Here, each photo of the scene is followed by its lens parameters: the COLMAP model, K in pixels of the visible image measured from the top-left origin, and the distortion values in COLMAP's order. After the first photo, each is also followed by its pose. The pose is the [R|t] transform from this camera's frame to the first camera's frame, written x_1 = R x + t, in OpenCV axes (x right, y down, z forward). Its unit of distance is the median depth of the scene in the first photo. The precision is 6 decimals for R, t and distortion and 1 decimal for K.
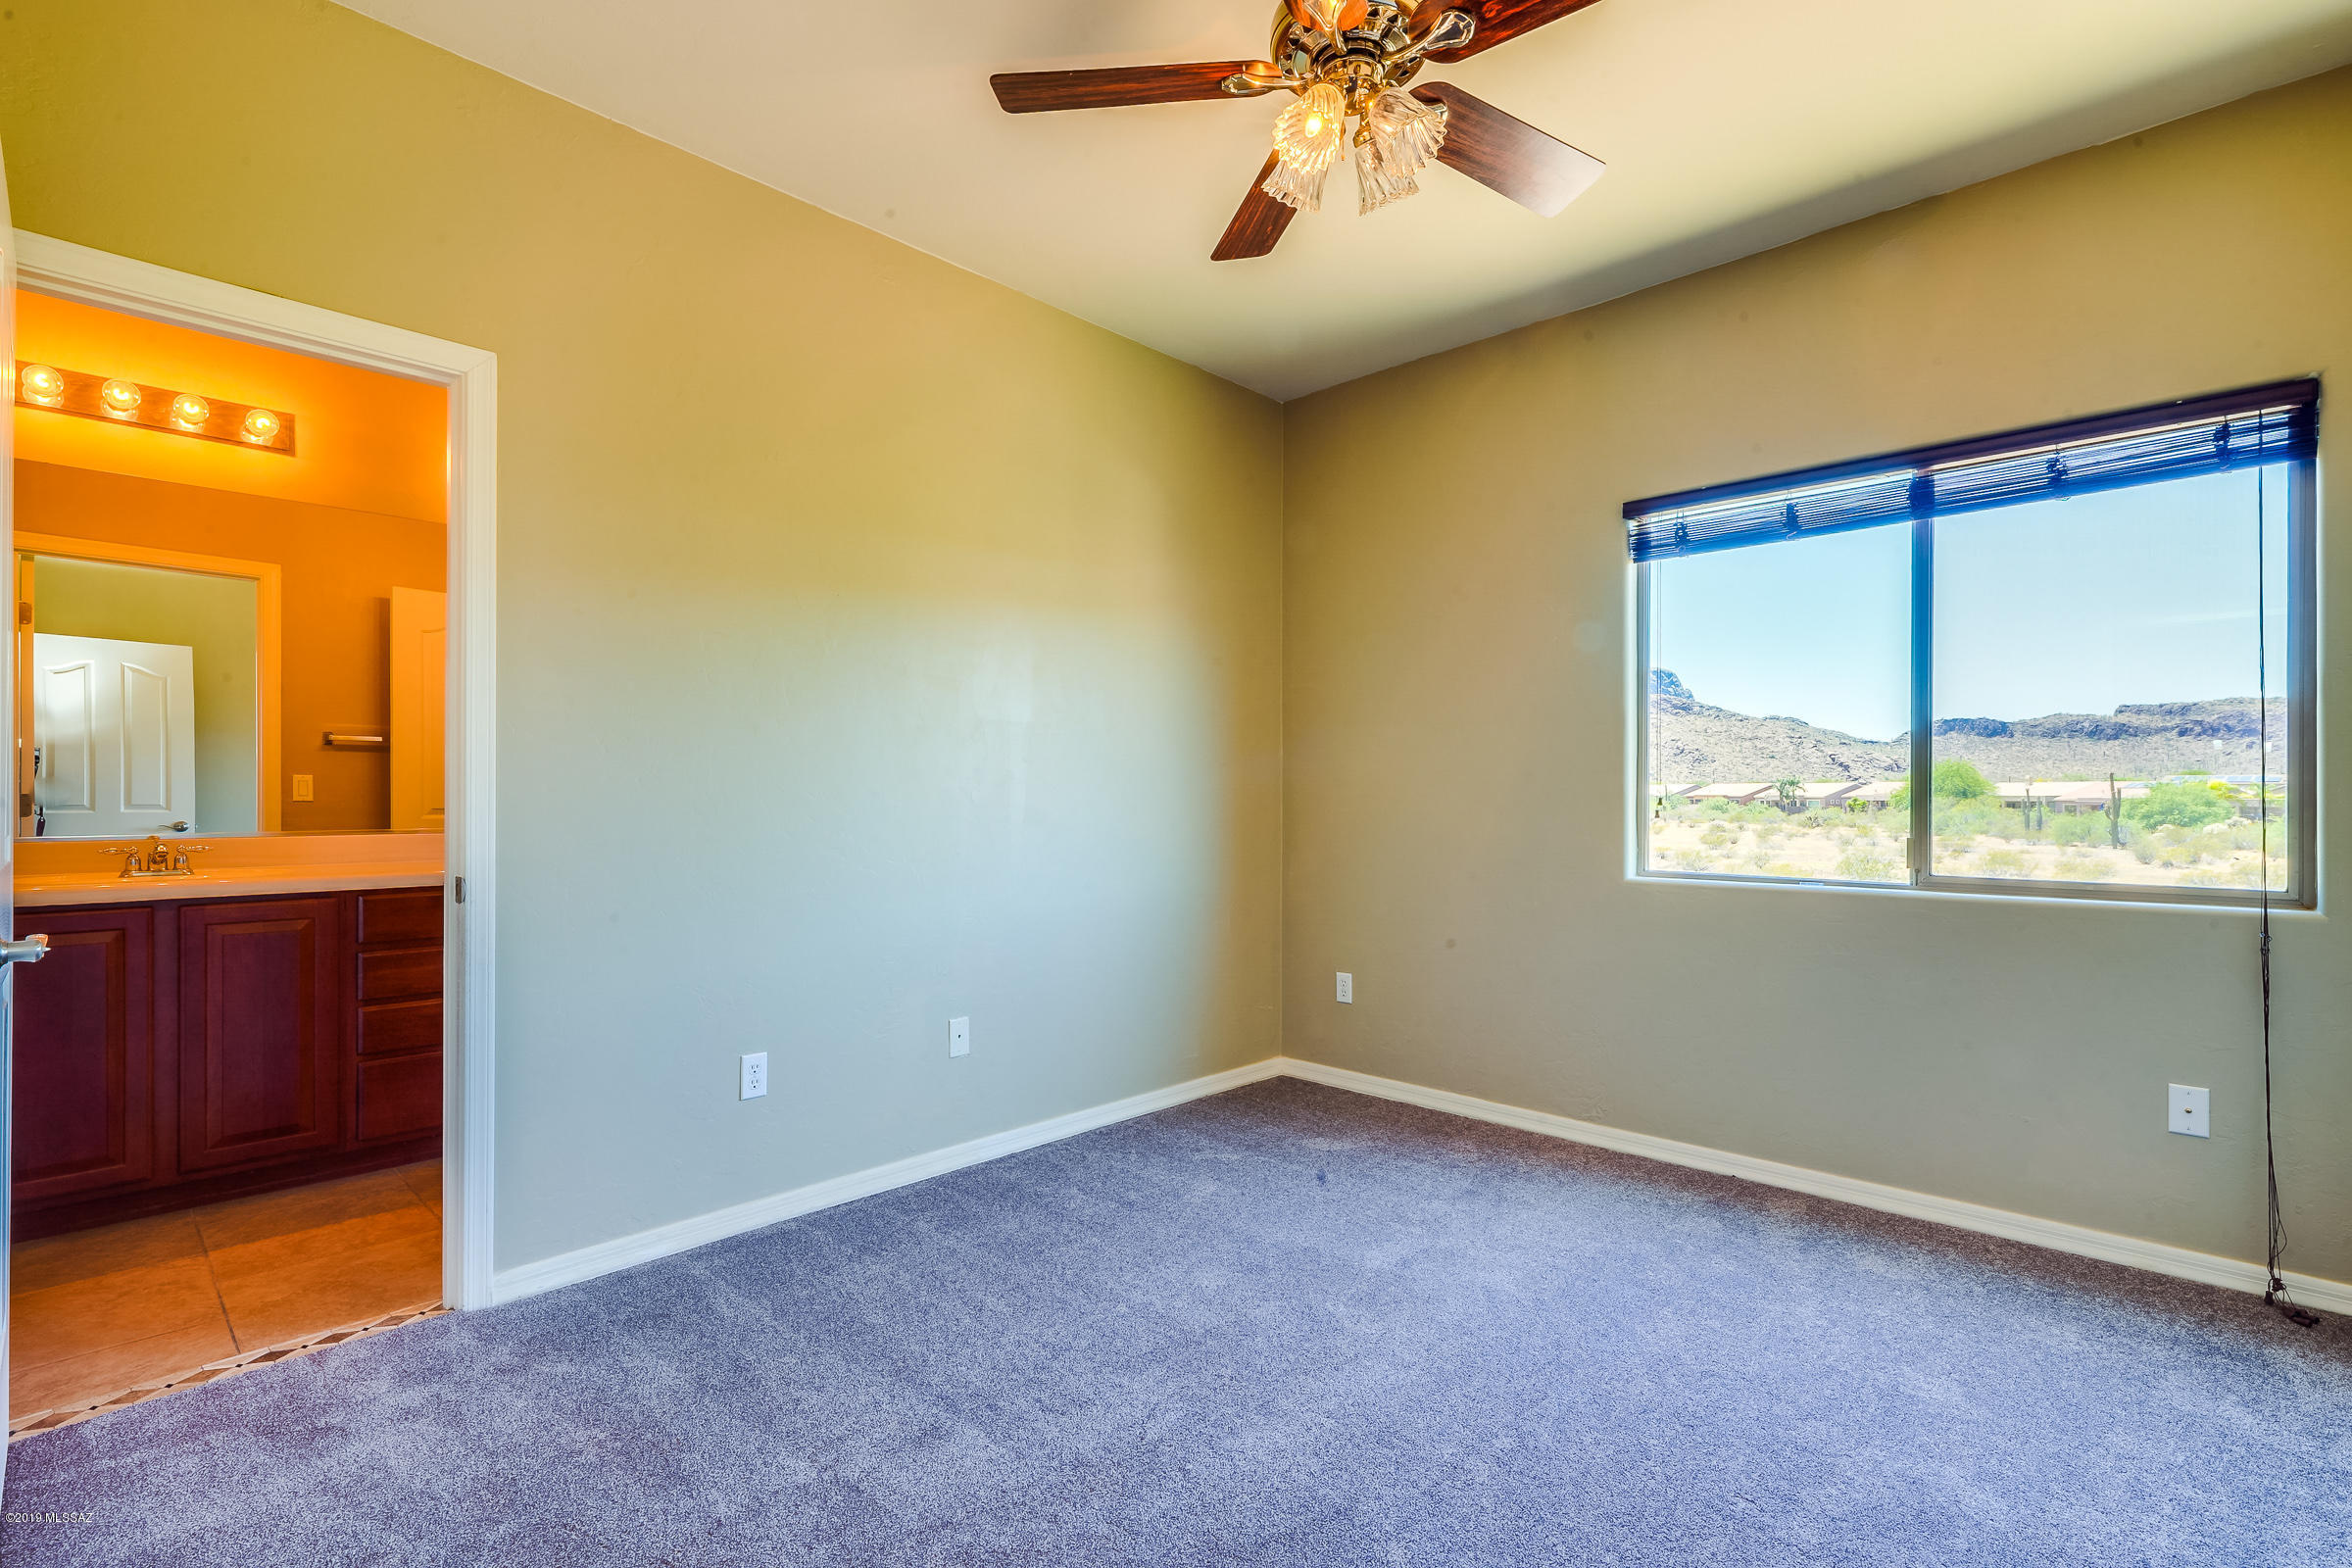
lens RADIAL K [[1078.1, 0, 1156.6], [0, 1078.1, 790.3], [0, 0, 1]] dist [0.003055, -0.000324]
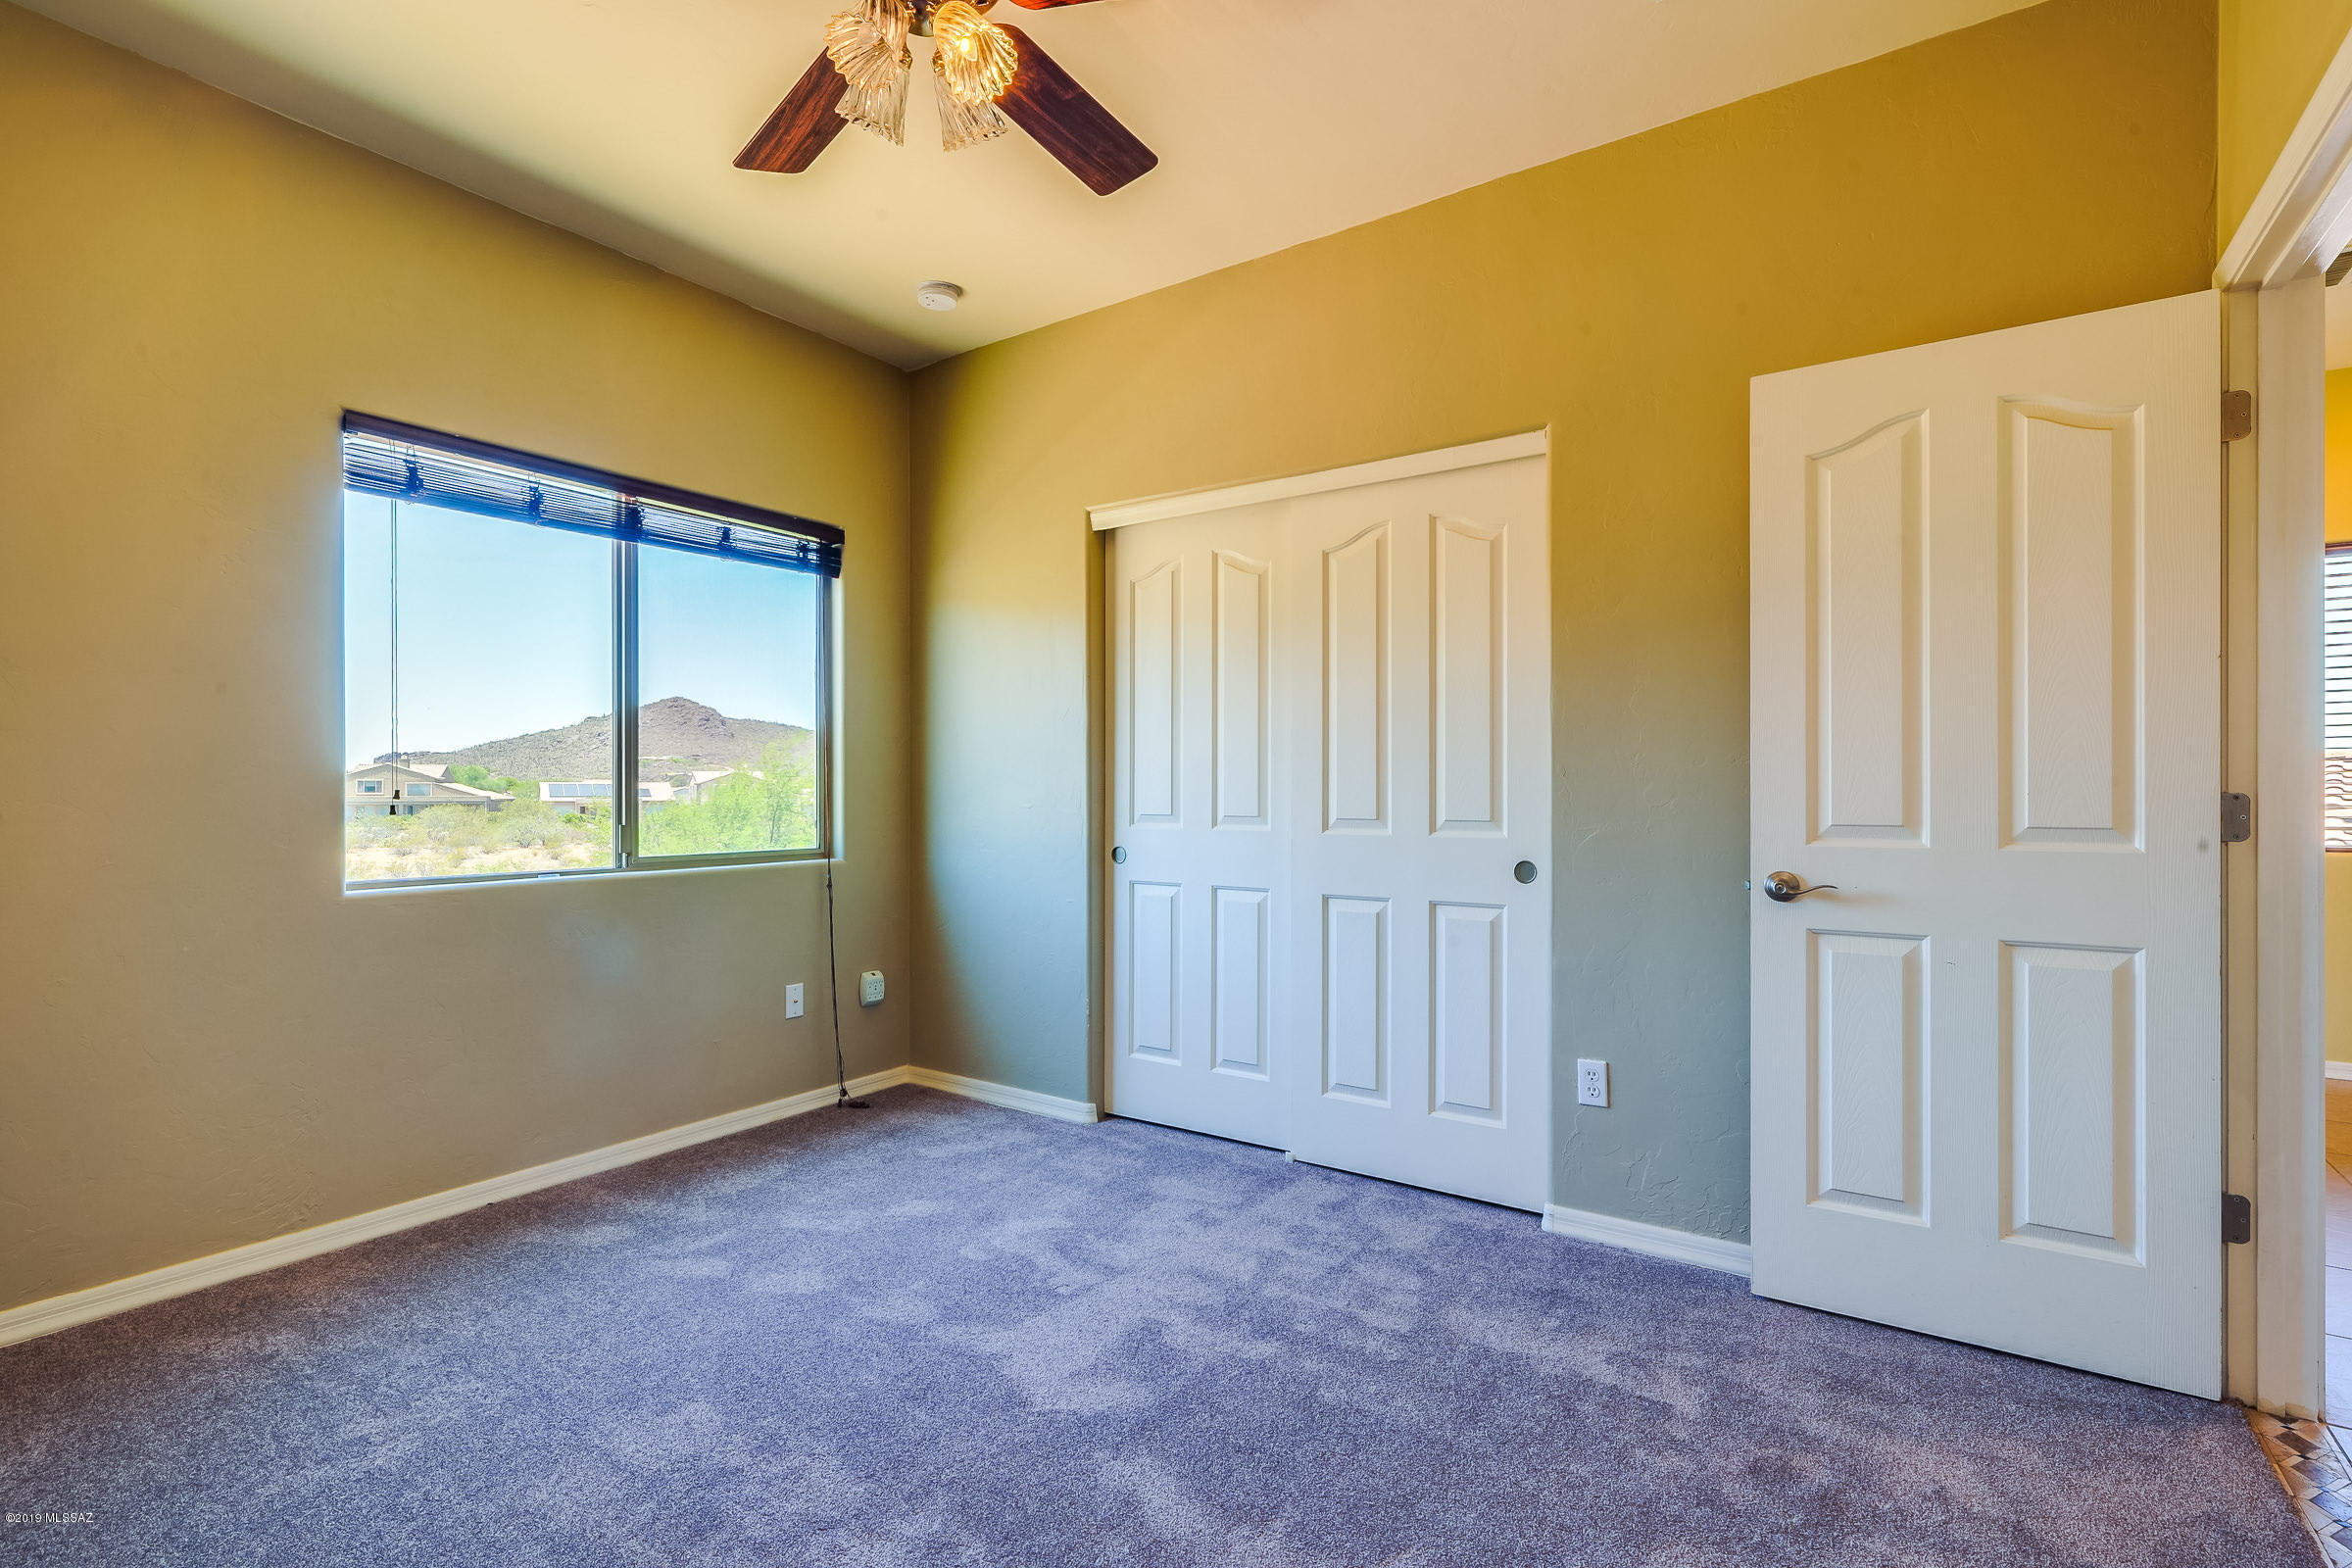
lens RADIAL K [[1078.1, 0, 1182.0], [0, 1078.1, 791.8], [0, 0, 1]] dist [0.003055, -0.000324]
pose [[-0.165988, -0.005108, 0.986114, -0.498720], [-0.003785, 0.999983, 0.004543, 0.002097], [-0.986120, -0.002979, -0.166005, 0.618677]]
